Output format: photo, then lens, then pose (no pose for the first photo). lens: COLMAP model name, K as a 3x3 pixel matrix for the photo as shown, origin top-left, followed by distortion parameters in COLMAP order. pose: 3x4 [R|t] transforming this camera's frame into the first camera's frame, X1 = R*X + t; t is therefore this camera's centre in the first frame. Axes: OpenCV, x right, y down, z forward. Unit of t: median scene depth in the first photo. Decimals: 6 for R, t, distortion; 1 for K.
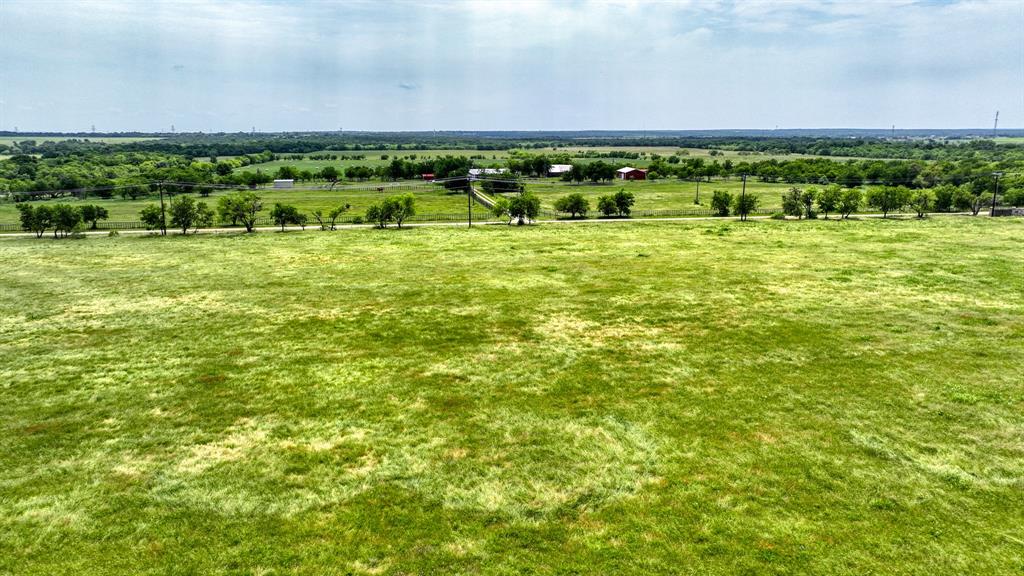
lens RADIAL K [[719.5, 0, 512.0], [0, 719.5, 288.0], [0, 0, 1]] dist [-0.009144, 0.029044]
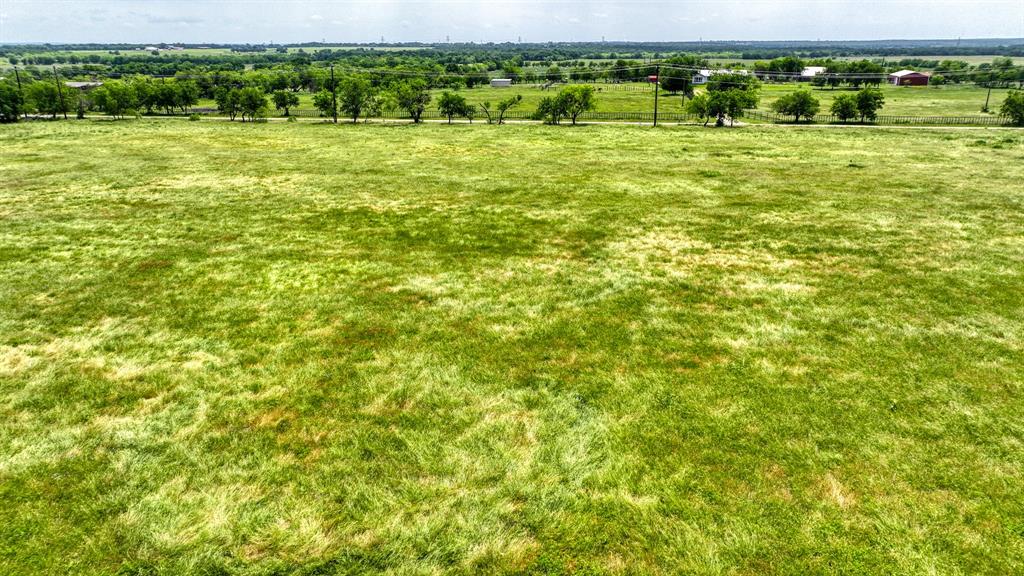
lens RADIAL K [[719.5, 0, 512.0], [0, 719.5, 288.0], [0, 0, 1]] dist [-0.009144, 0.029044]
pose [[0.937541, 0.108868, -0.330401, 0.084787], [-0.070372, 0.989486, 0.126352, 0.007787], [0.340683, -0.095209, 0.935345, 0.140920]]
